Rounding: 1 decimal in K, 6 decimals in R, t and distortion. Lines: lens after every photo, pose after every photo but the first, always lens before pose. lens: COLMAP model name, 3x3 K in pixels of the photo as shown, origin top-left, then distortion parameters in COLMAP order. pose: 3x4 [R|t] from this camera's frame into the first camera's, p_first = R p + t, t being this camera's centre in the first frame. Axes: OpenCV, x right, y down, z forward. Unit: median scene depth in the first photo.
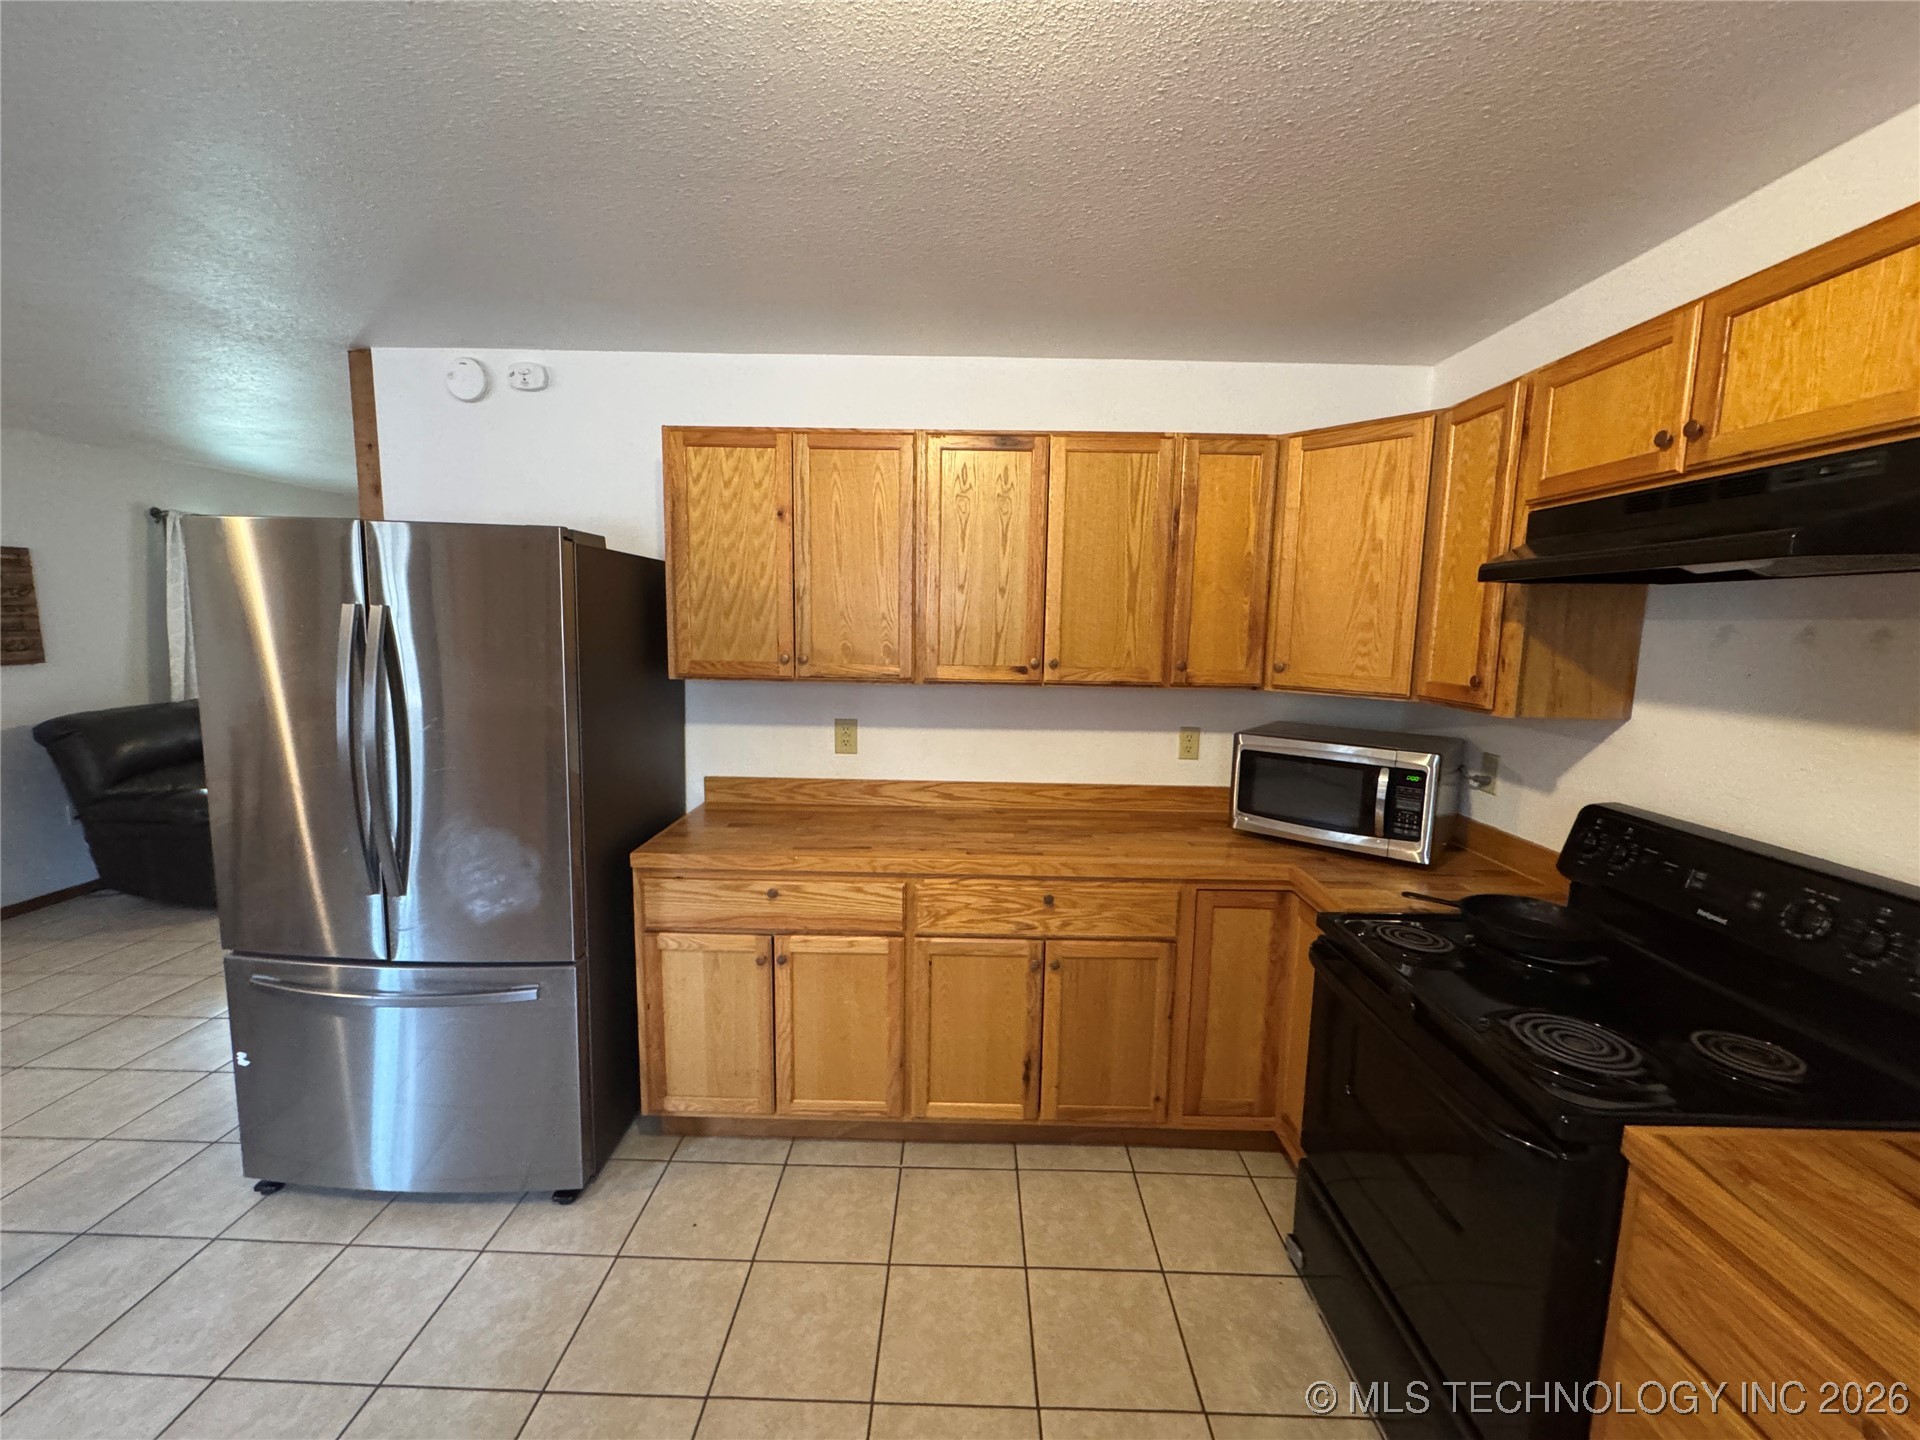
lens RADIAL K [[768.2, 0, 960.0], [0, 768.2, 720.0], [0, 0, 1]] dist [-0.000184, 0.000453]
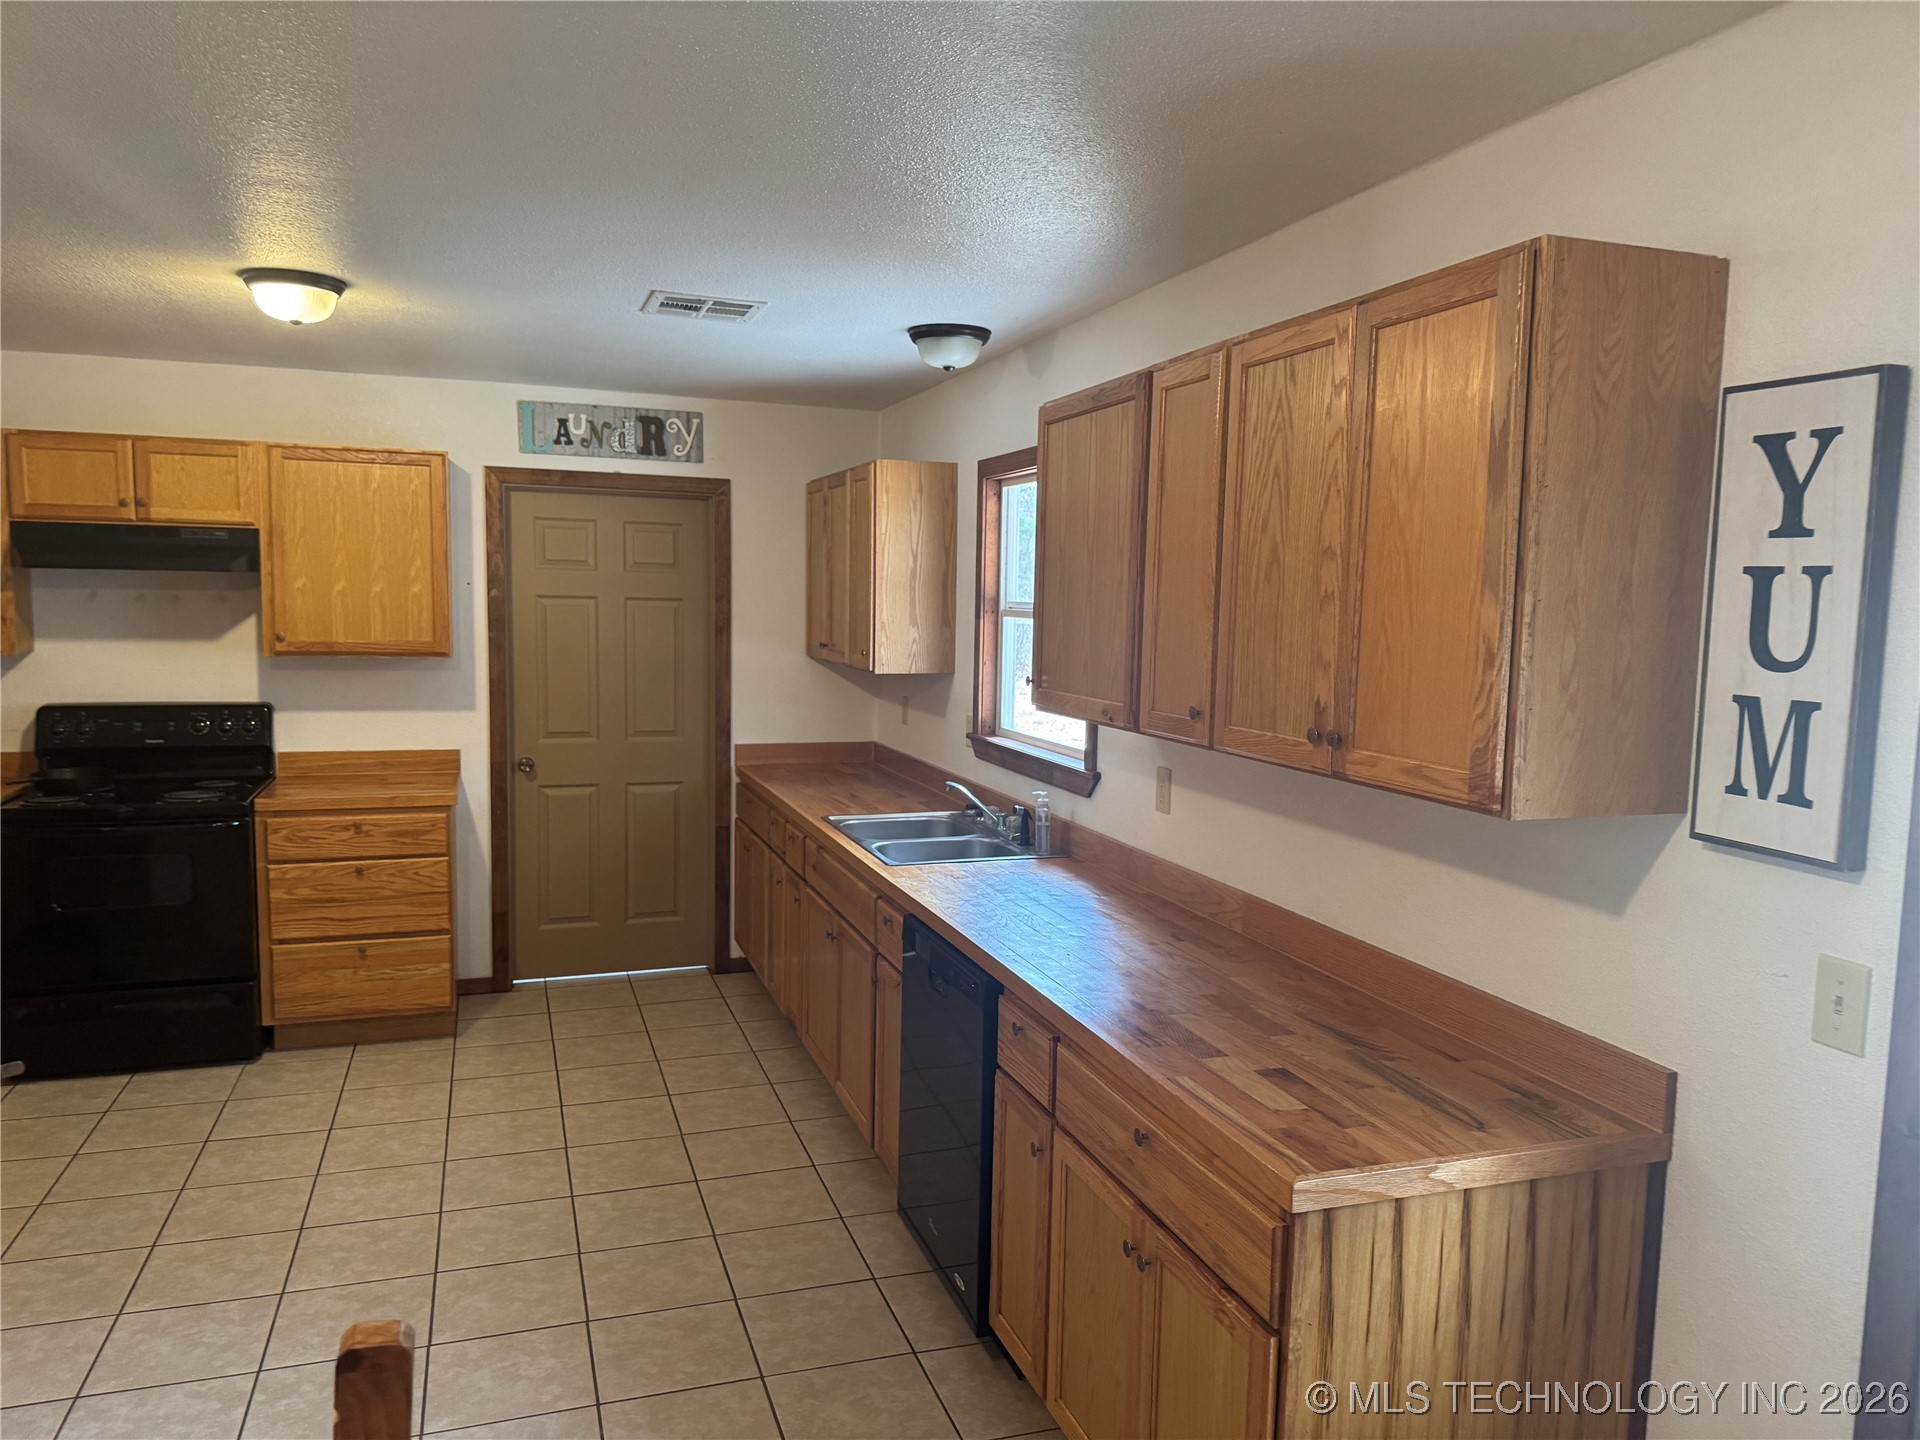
lens RADIAL K [[1314.2, 0, 969.7], [0, 1314.2, 729.0], [0, 0, 1]] dist [0.005588, -0.030263]
pose [[-0.351455, -0.126977, 0.927554, -1.942855], [0.090359, 0.981534, 0.168603, -0.103834], [-0.931834, 0.143069, -0.333491, 0.112347]]
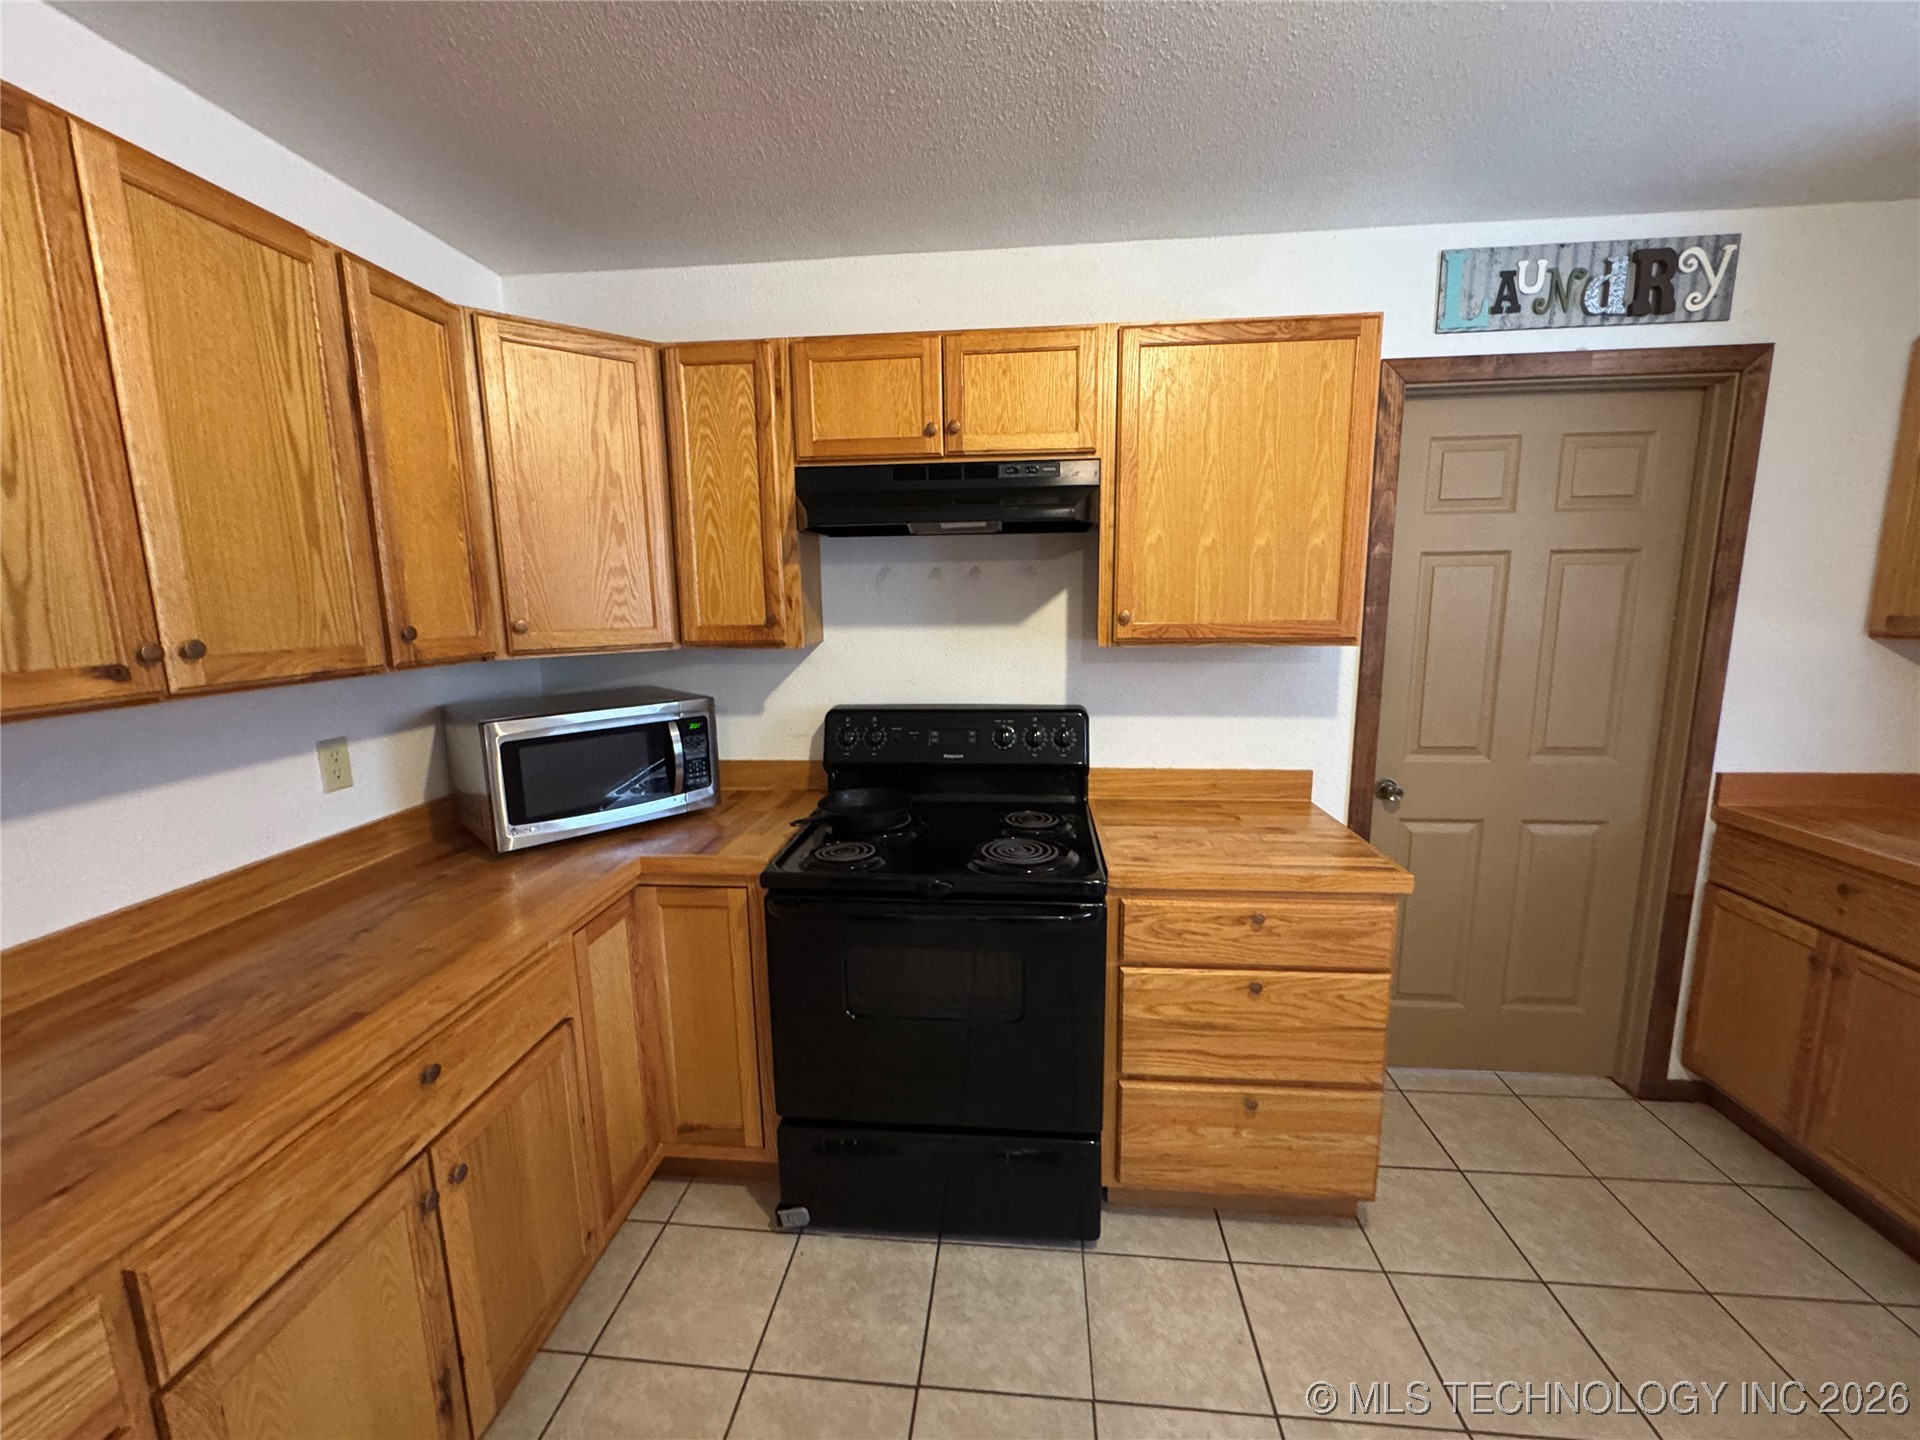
lens RADIAL K [[768.2, 0, 960.0], [0, 768.2, 720.0], [0, 0, 1]] dist [-0.000184, 0.000453]
pose [[0.082444, -0.182611, 0.979722, -0.346764], [0.143014, 0.975062, 0.169708, -0.049989], [-0.986281, 0.126123, 0.106504, 0.549477]]
